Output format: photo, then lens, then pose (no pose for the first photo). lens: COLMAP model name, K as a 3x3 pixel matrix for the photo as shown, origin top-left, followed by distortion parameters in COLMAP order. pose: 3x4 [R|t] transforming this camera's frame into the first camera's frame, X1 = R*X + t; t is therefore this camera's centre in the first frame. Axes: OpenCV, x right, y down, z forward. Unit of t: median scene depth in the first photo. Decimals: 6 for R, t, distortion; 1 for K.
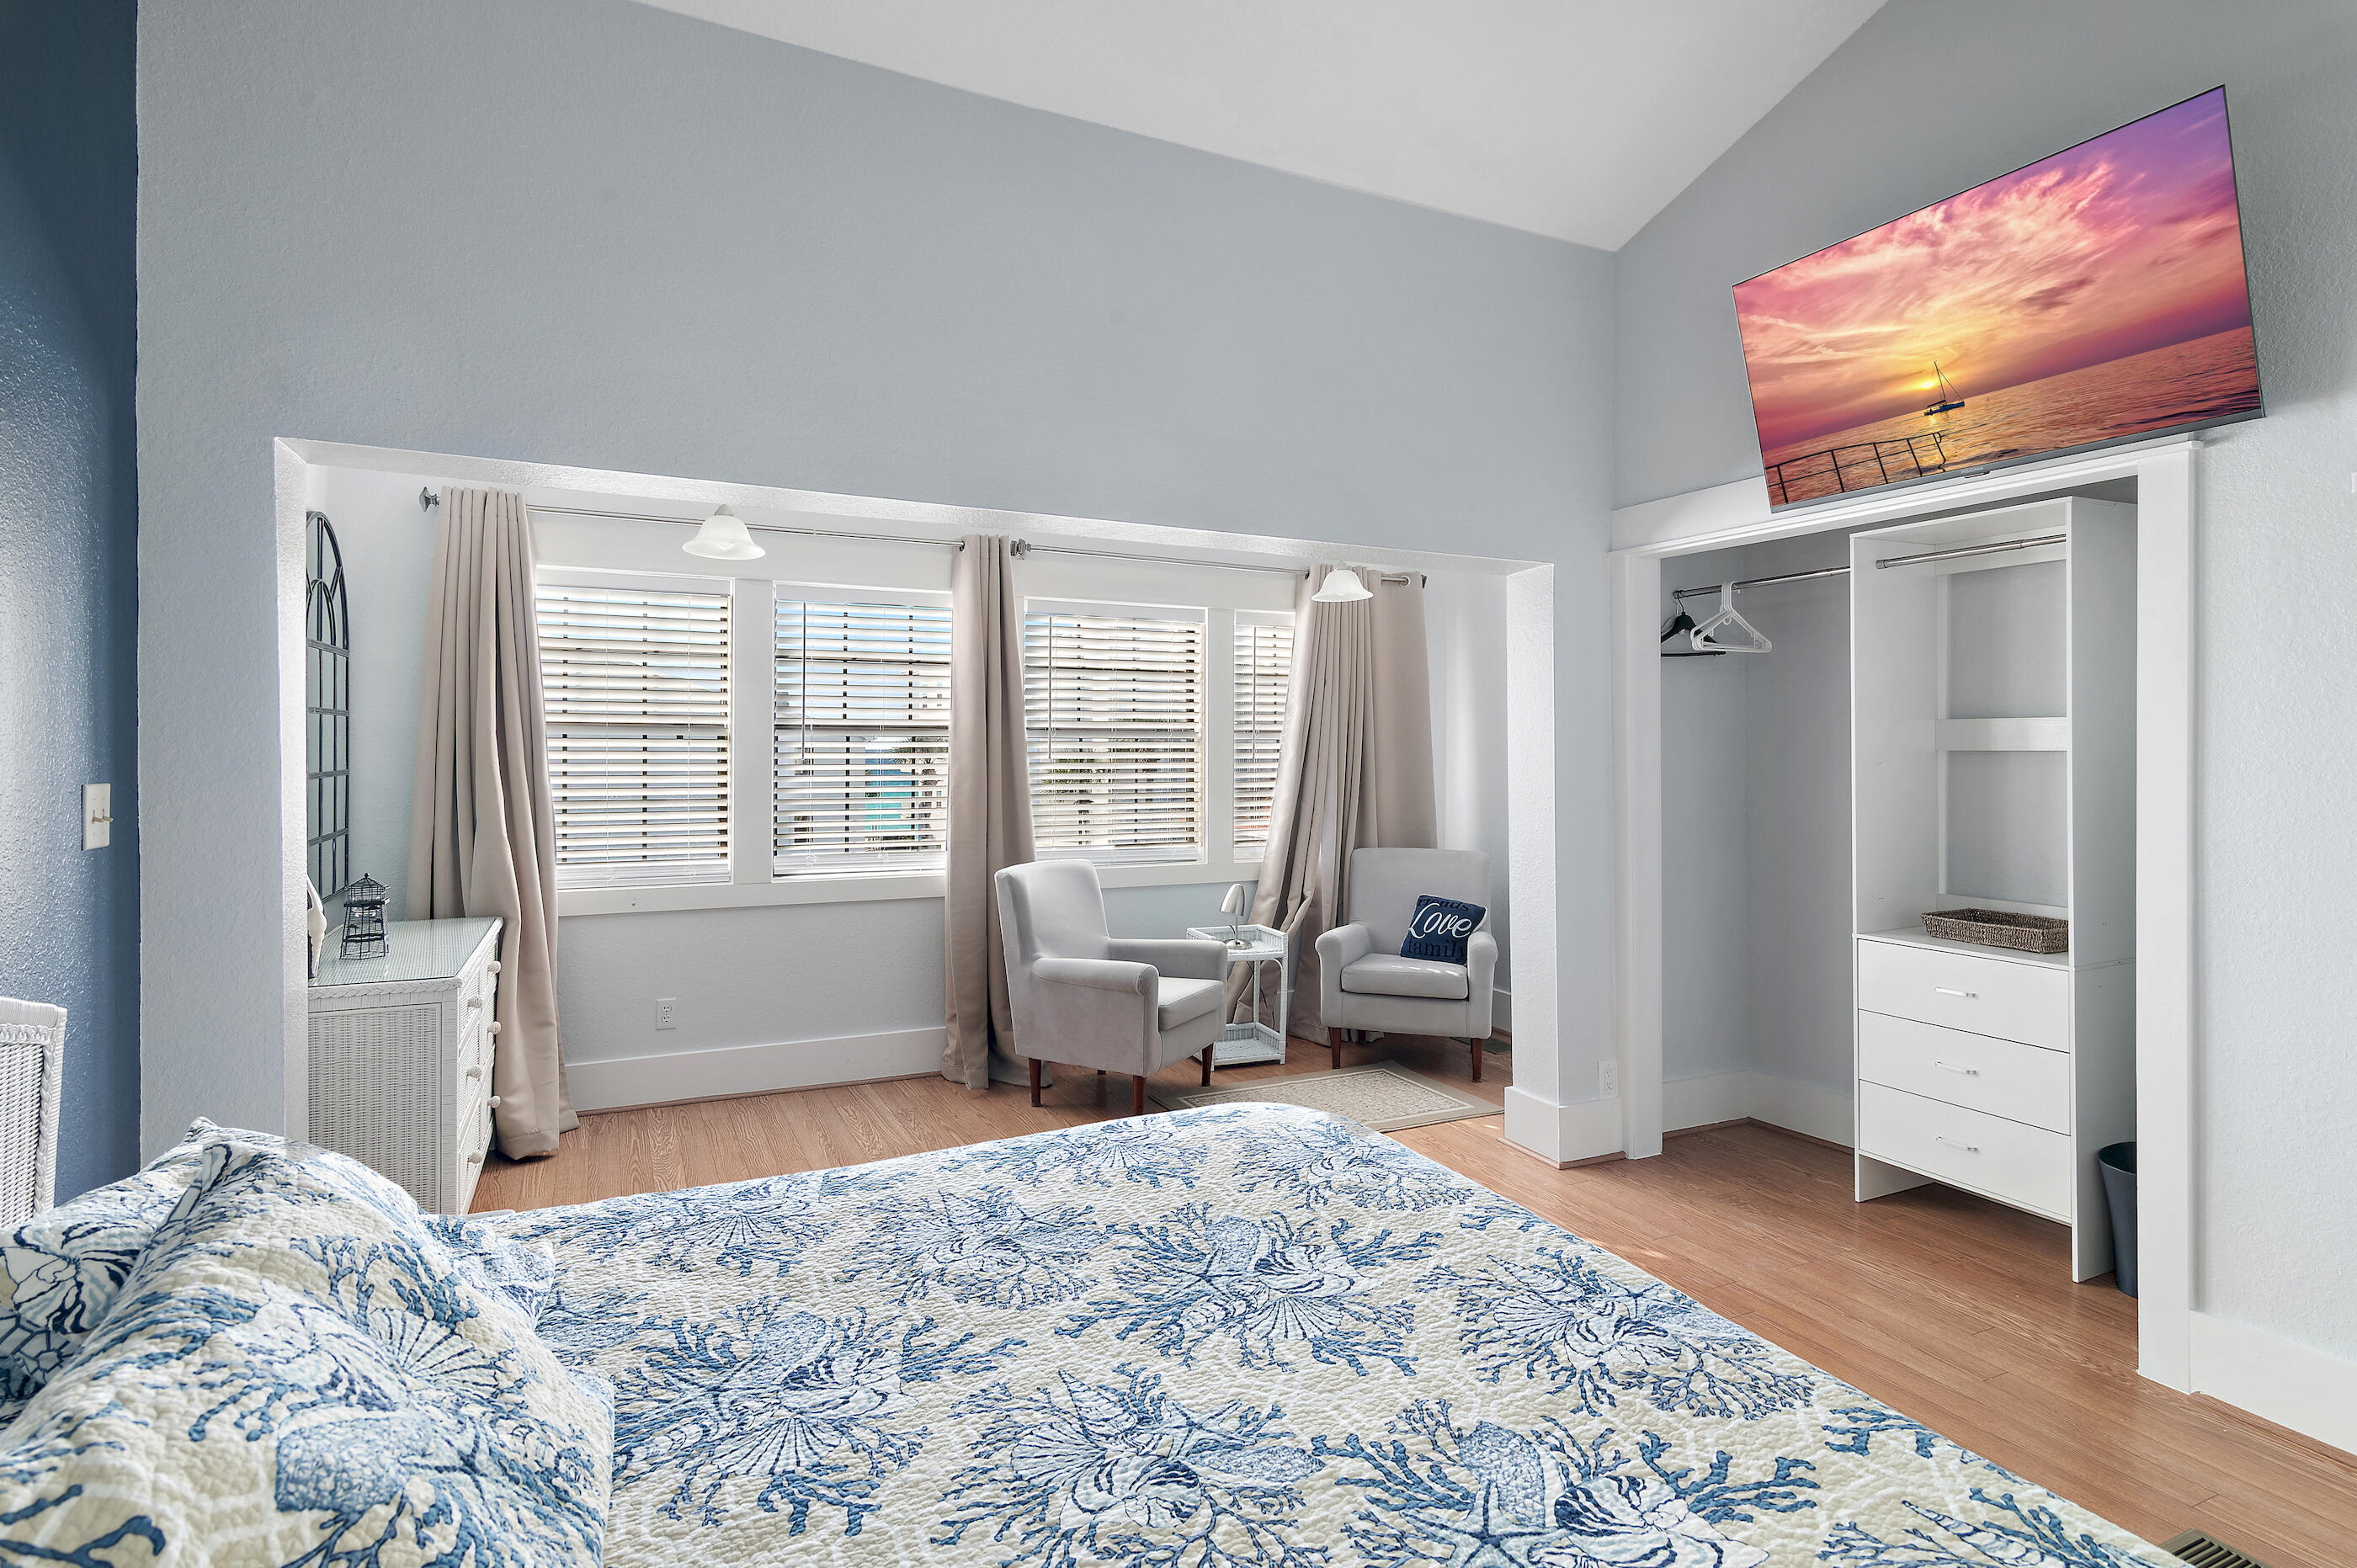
lens RADIAL K [[1184.3, 0, 1175.4], [0, 1184.3, 776.7], [0, 0, 1]] dist [0.002788, 0.000822]
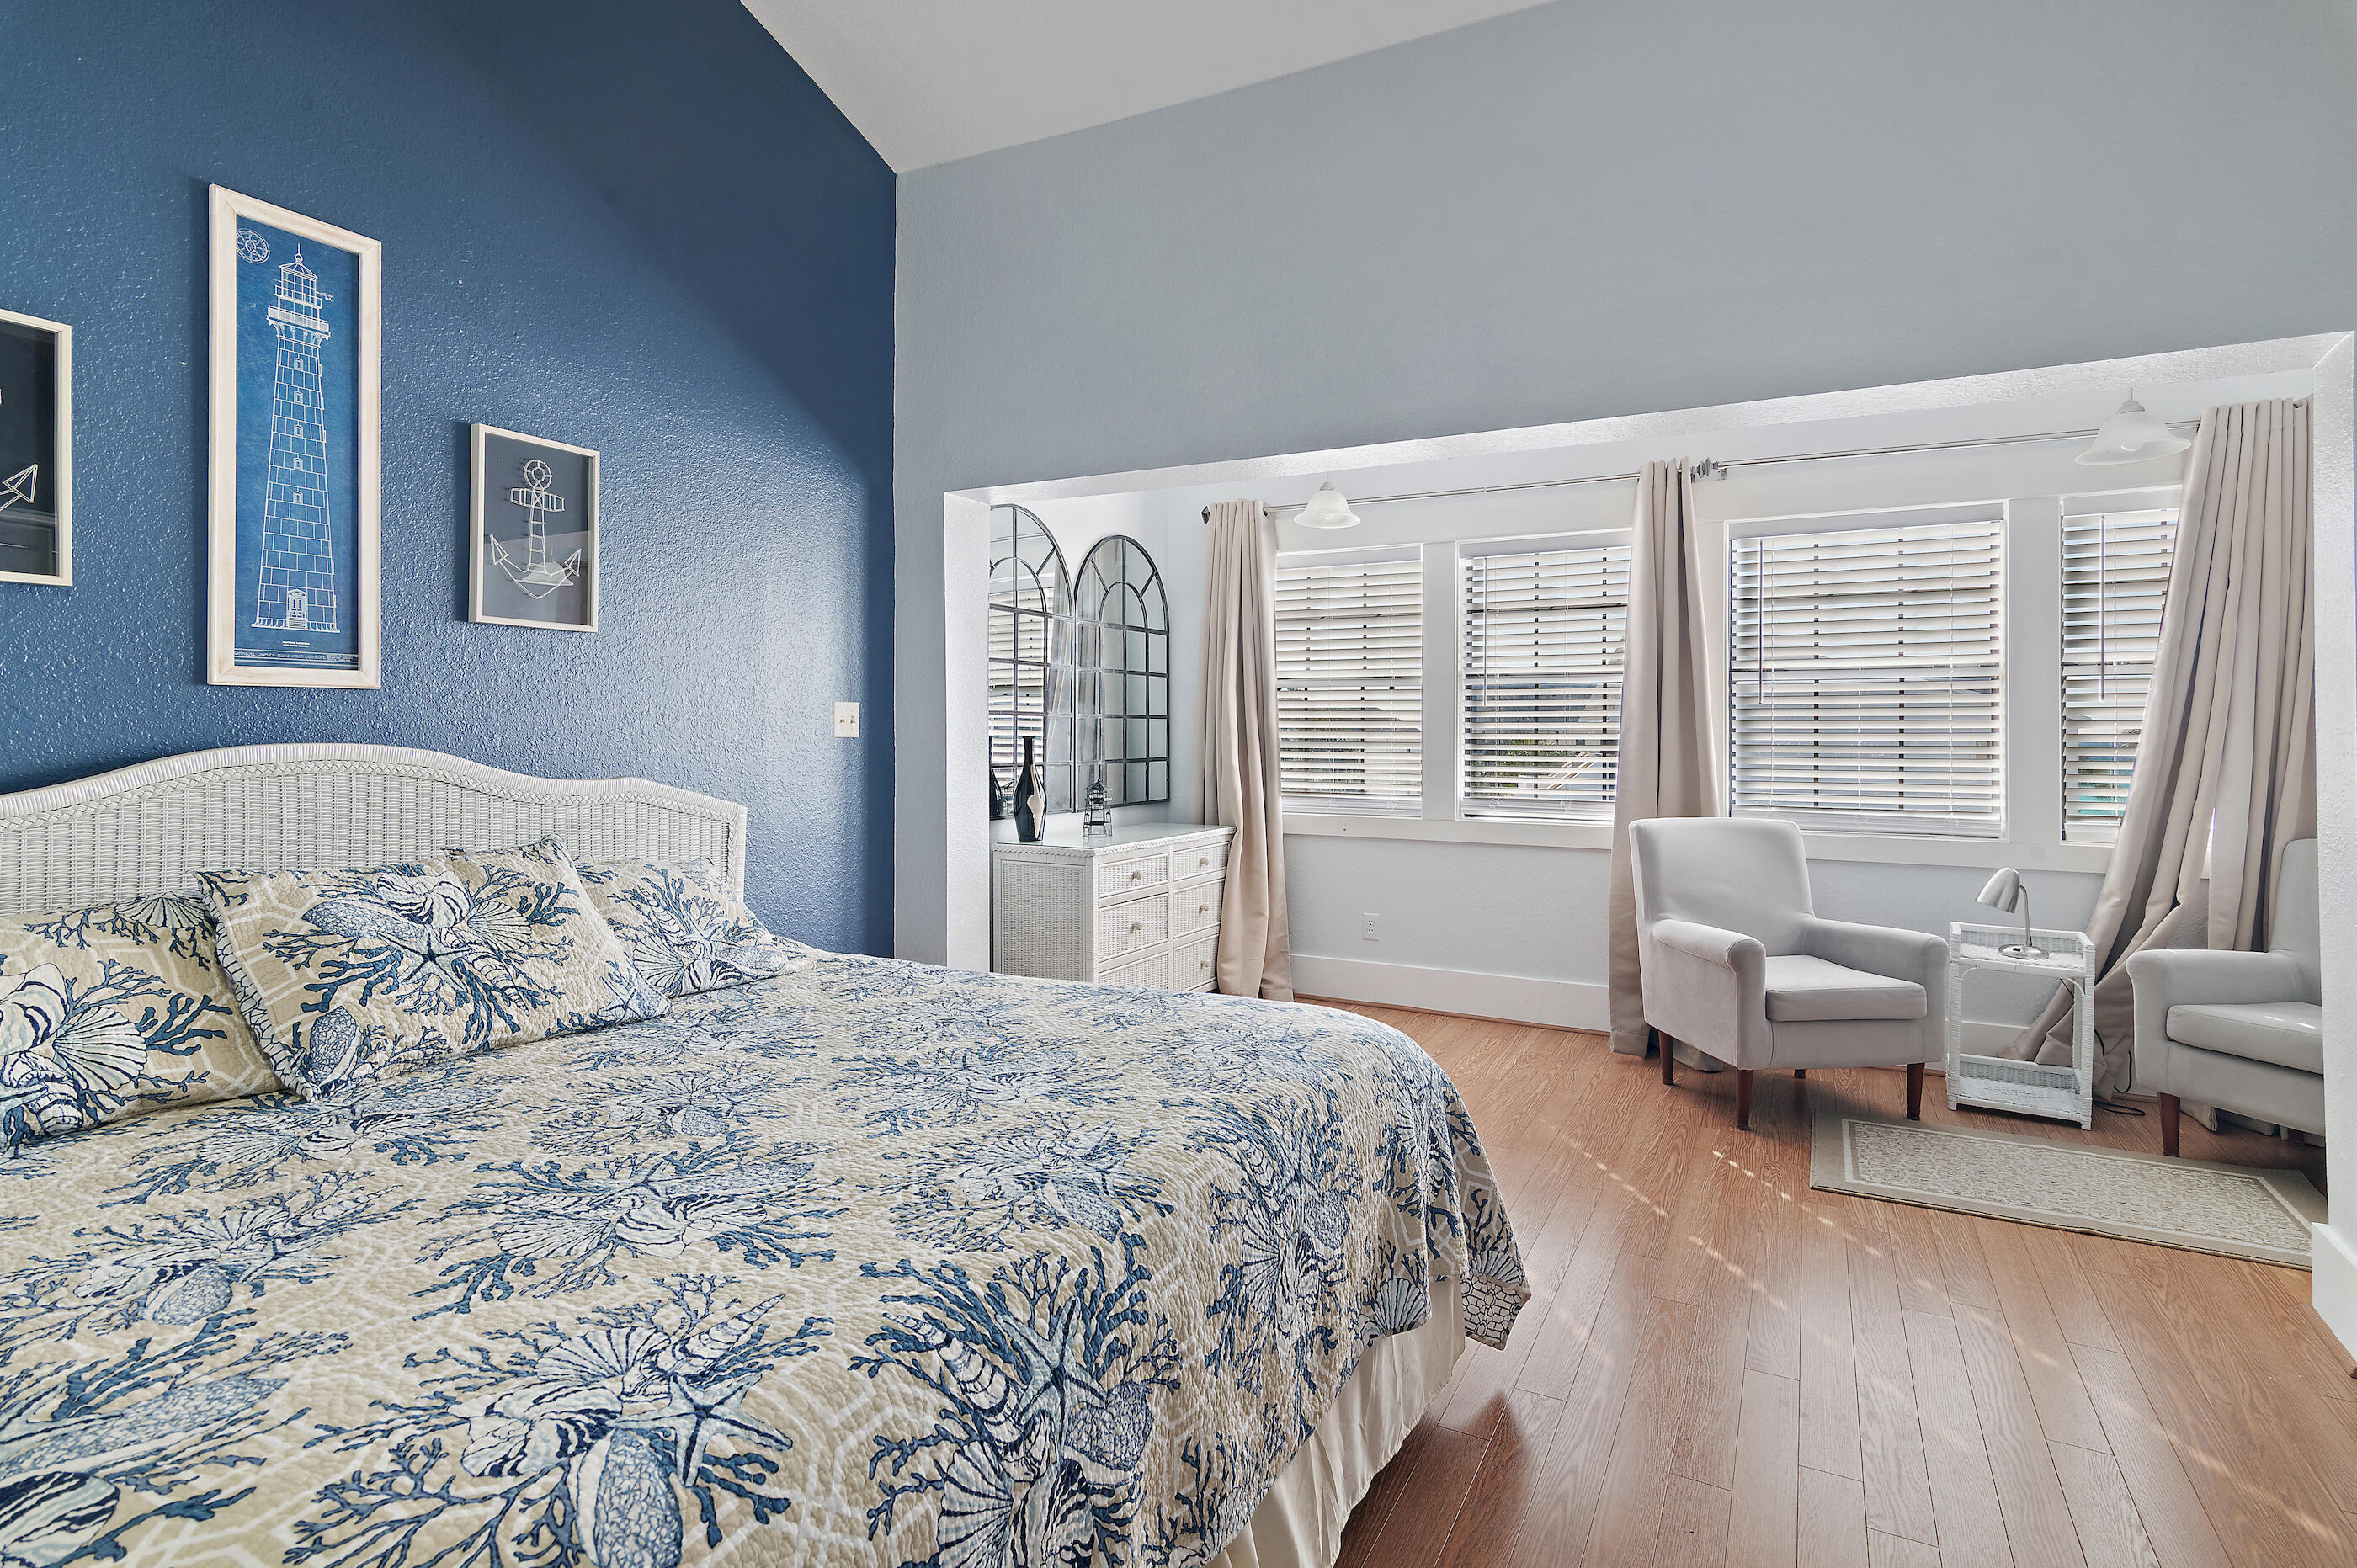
lens RADIAL K [[1184.3, 0, 1176.1], [0, 1184.3, 735.6], [0, 0, 1]] dist [0.002788, 0.000822]
pose [[0.589390, 0.001356, -0.807847, 0.661539], [-0.021397, 0.999674, -0.013933, 0.056522], [0.807565, 0.025497, 0.589227, 0.267820]]
